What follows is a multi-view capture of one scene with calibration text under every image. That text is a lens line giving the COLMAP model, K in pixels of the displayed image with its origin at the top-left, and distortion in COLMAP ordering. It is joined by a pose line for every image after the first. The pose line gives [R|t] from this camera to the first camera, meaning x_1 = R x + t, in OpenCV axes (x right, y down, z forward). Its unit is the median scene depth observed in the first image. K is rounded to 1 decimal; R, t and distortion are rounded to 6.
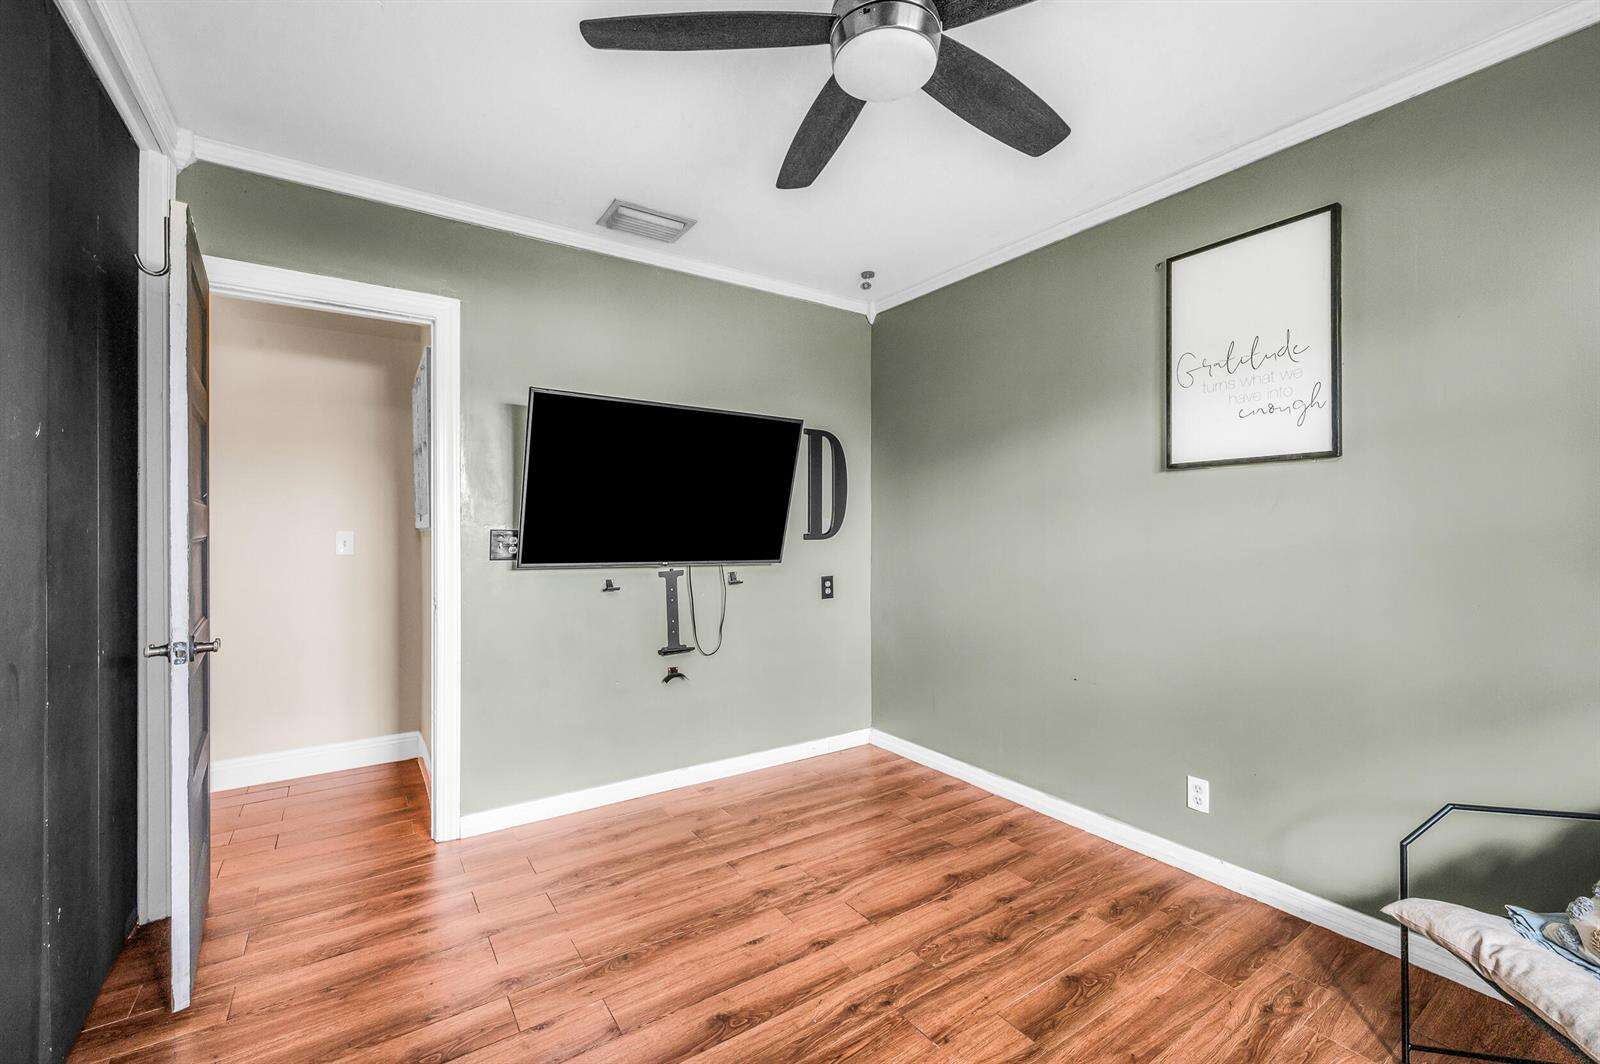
lens RADIAL K [[673.7, 0, 804.8], [0, 673.7, 530.4], [0, 0, 1]] dist [0.000241, -0.000093]
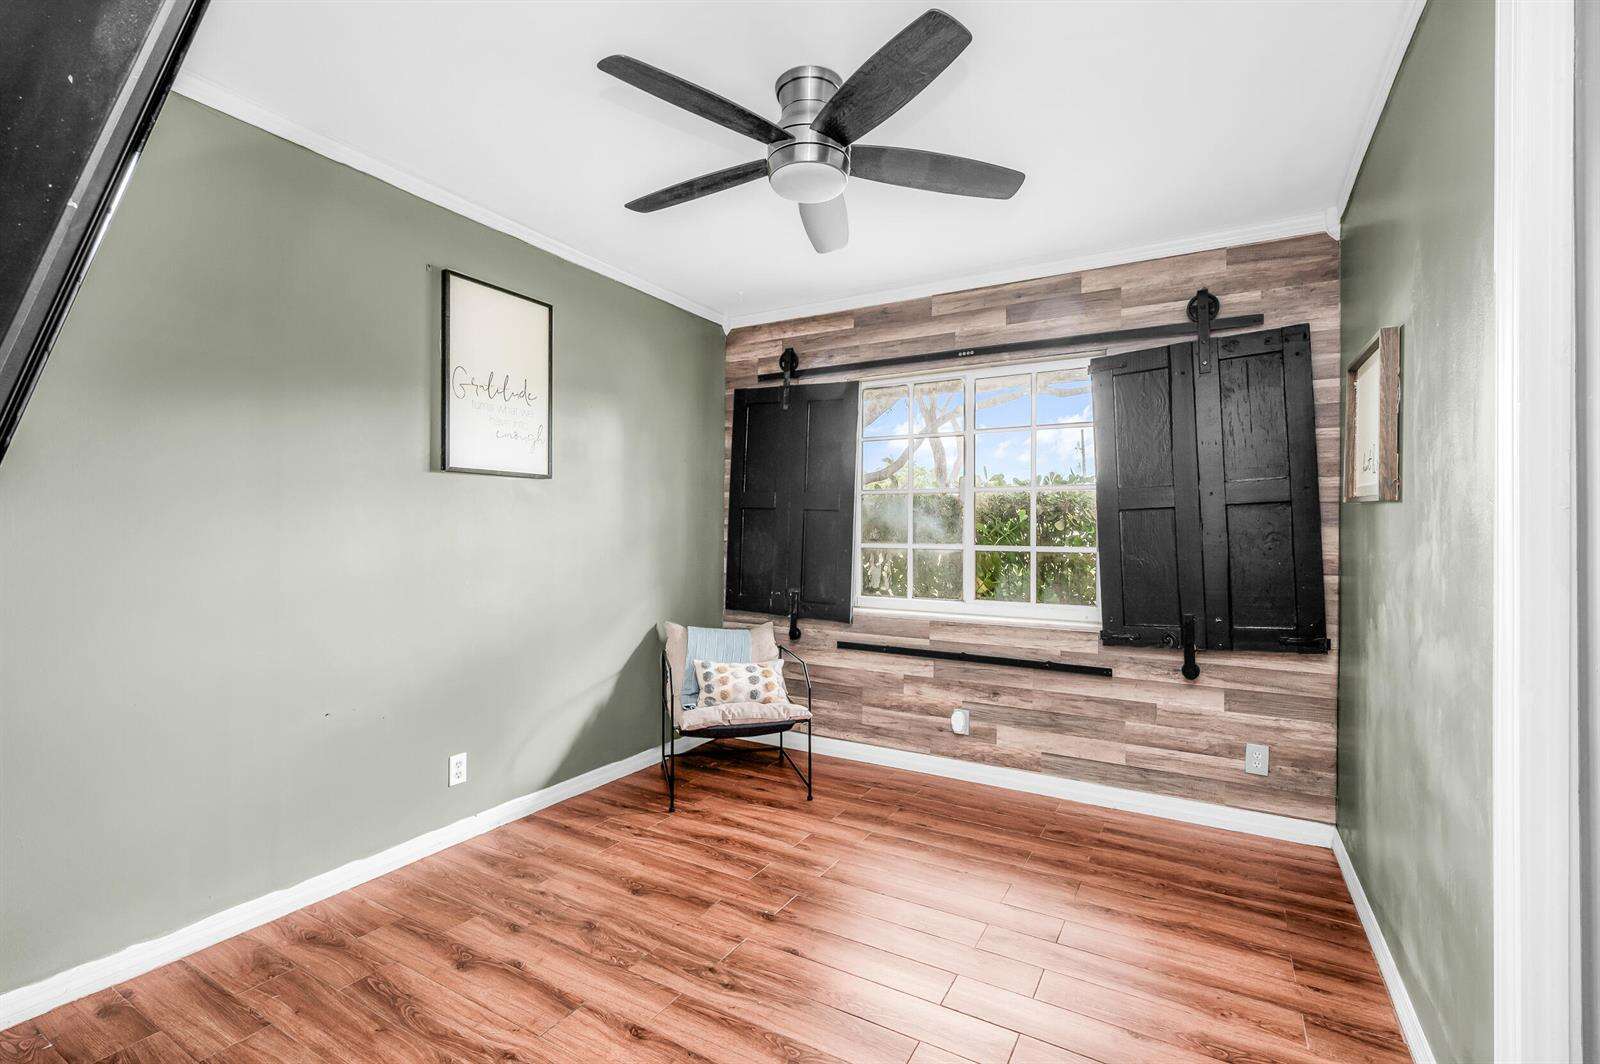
lens RADIAL K [[720.5, 0, 794.6], [0, 720.5, 532.6], [0, 0, 1]] dist [0.000928, -0.000371]
pose [[-0.431964, -0.003747, 0.901883, -0.775191], [-0.005005, 0.999986, 0.001757, 0.000155], [-0.901877, -0.003755, -0.431976, 1.102069]]
